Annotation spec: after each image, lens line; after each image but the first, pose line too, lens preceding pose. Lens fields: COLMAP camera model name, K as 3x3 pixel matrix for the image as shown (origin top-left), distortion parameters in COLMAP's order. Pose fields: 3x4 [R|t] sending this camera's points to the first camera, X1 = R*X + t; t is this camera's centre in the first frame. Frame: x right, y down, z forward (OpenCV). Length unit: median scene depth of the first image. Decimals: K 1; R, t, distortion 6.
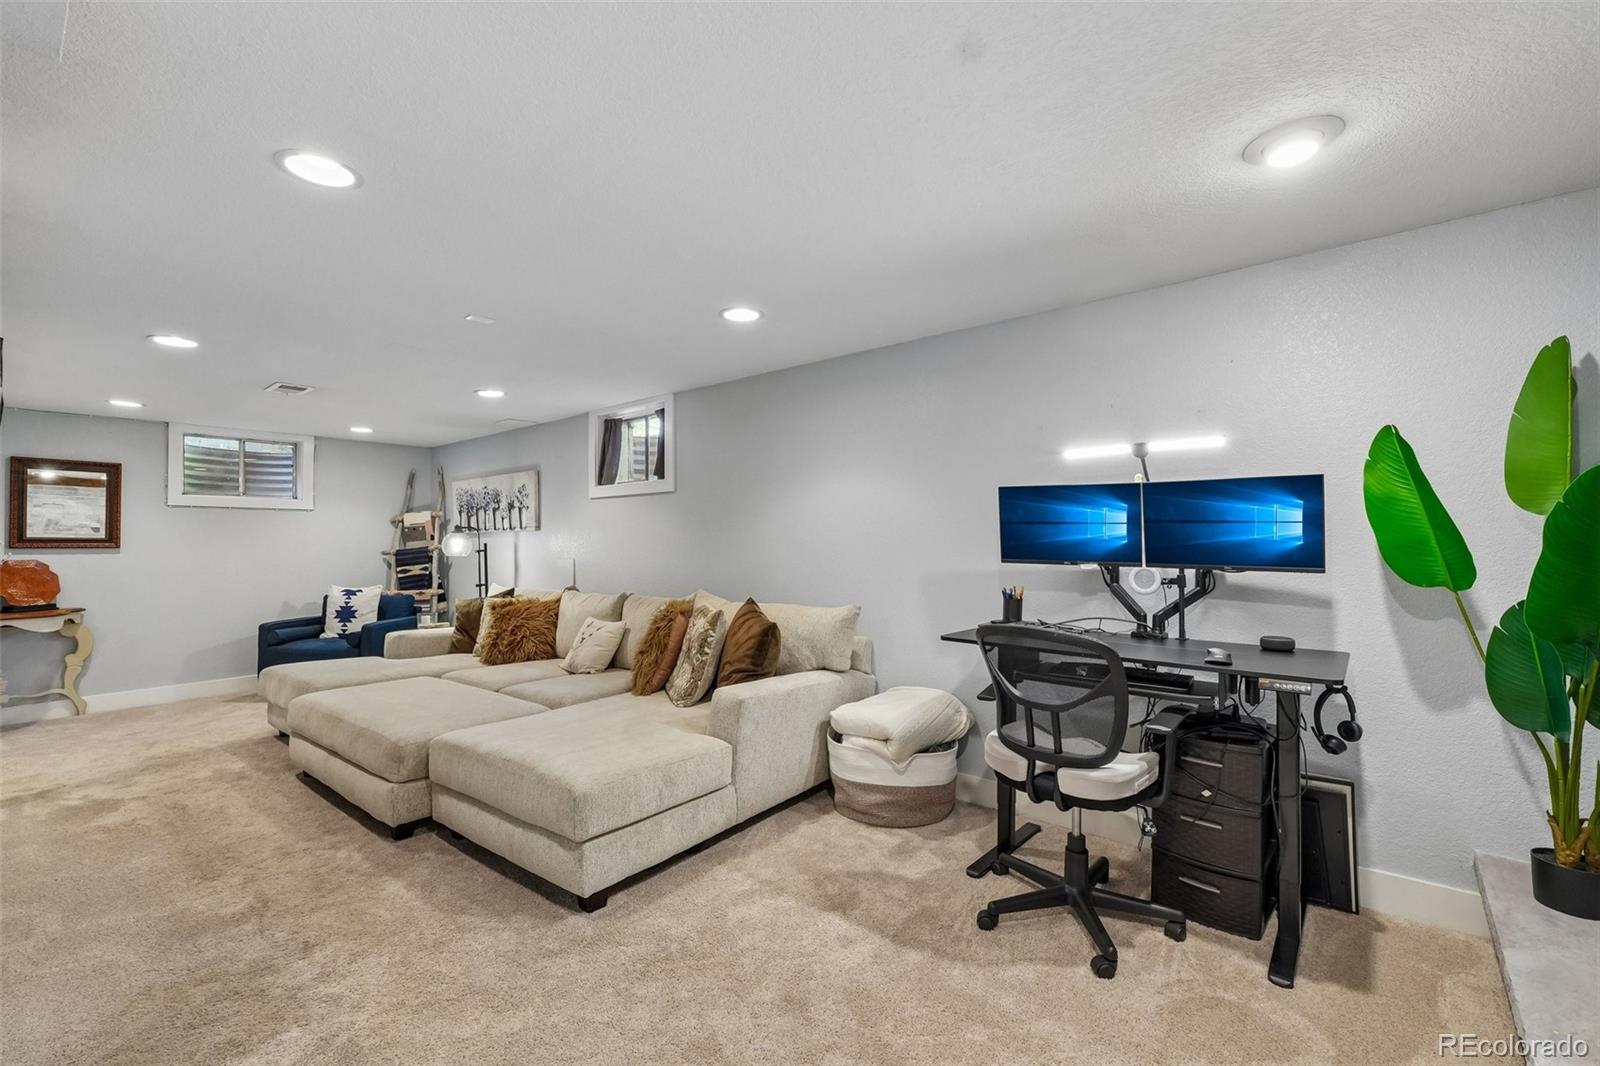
lens RADIAL K [[688.0, 0, 801.4], [0, 688.0, 540.1], [0, 0, 1]] dist [0.003418, 0.001904]
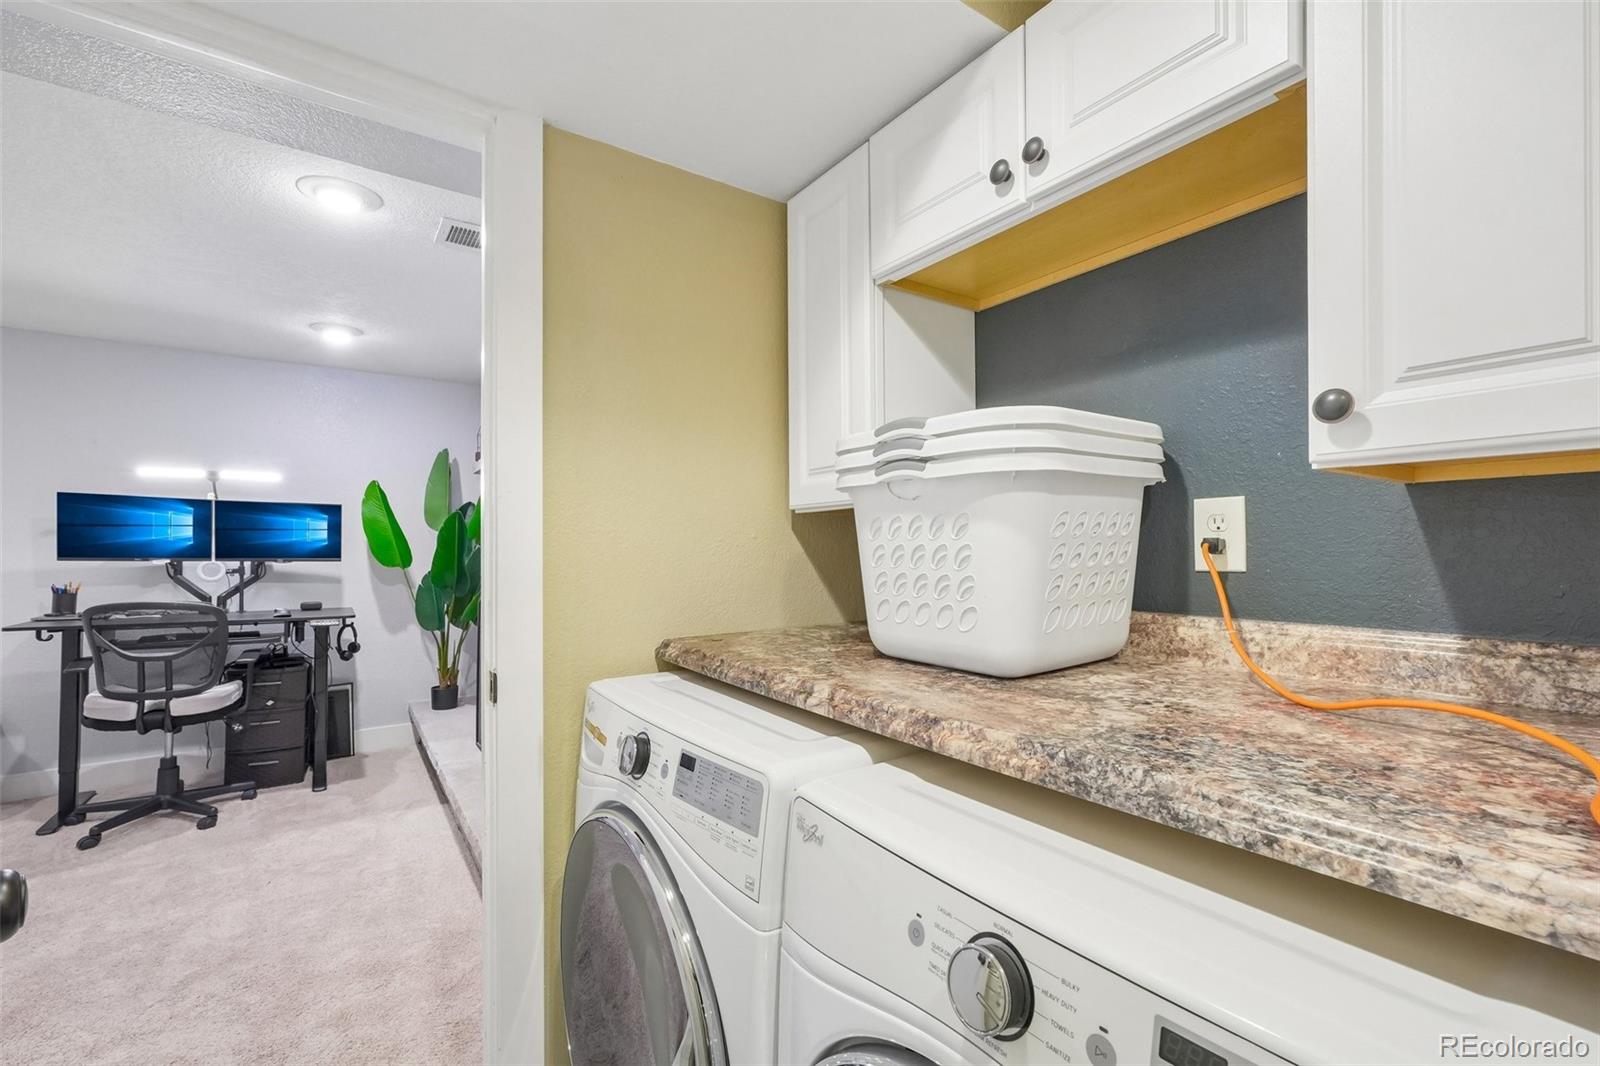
lens RADIAL K [[688.0, 0, 801.4], [0, 688.0, 541.3], [0, 0, 1]] dist [0.003418, 0.001904]
pose [[0.278625, 0.007858, 0.960368, -0.568737], [-0.007668, 0.999953, -0.005957, -0.000638], [-0.960369, -0.005704, 0.278672, -0.579951]]
